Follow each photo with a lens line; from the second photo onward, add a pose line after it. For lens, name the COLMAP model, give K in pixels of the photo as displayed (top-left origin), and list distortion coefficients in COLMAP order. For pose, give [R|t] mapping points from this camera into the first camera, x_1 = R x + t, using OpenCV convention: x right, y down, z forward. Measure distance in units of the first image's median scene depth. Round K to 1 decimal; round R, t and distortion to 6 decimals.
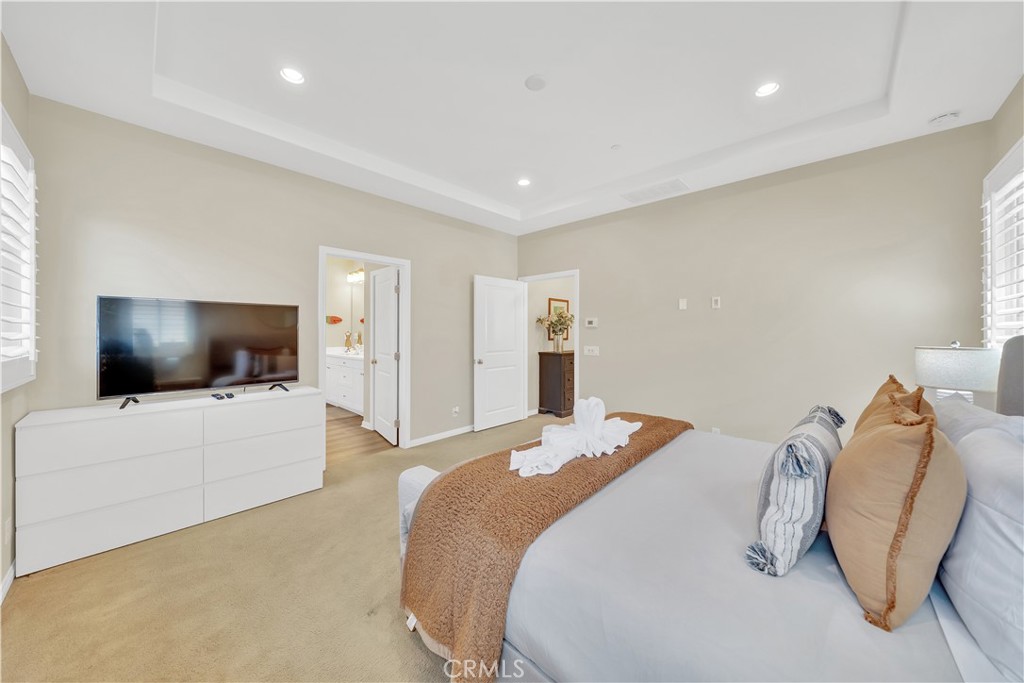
lens RADIAL K [[348.2, 0, 509.6], [0, 348.2, 336.3], [0, 0, 1]] dist [-0.005164, -0.000059]
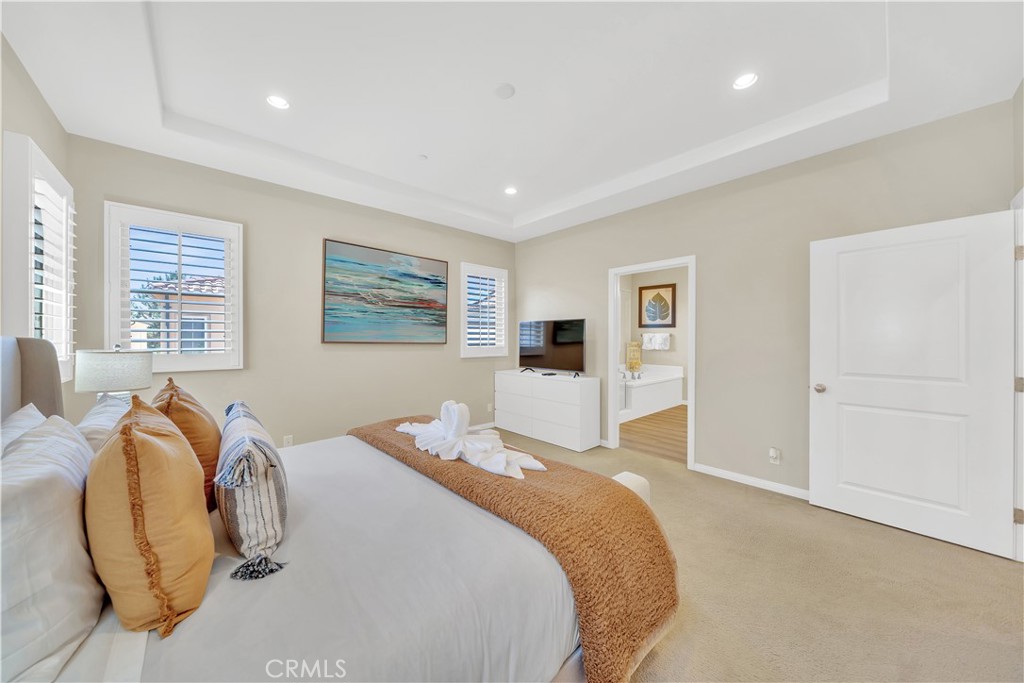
lens RADIAL K [[348.2, 0, 509.6], [0, 348.2, 336.3], [0, 0, 1]] dist [-0.005164, -0.000059]
pose [[-0.077657, -0.005565, -0.996965, 0.787697], [-0.013805, 0.999895, -0.004506, -0.005594], [0.996885, 0.013413, -0.077726, 0.781121]]
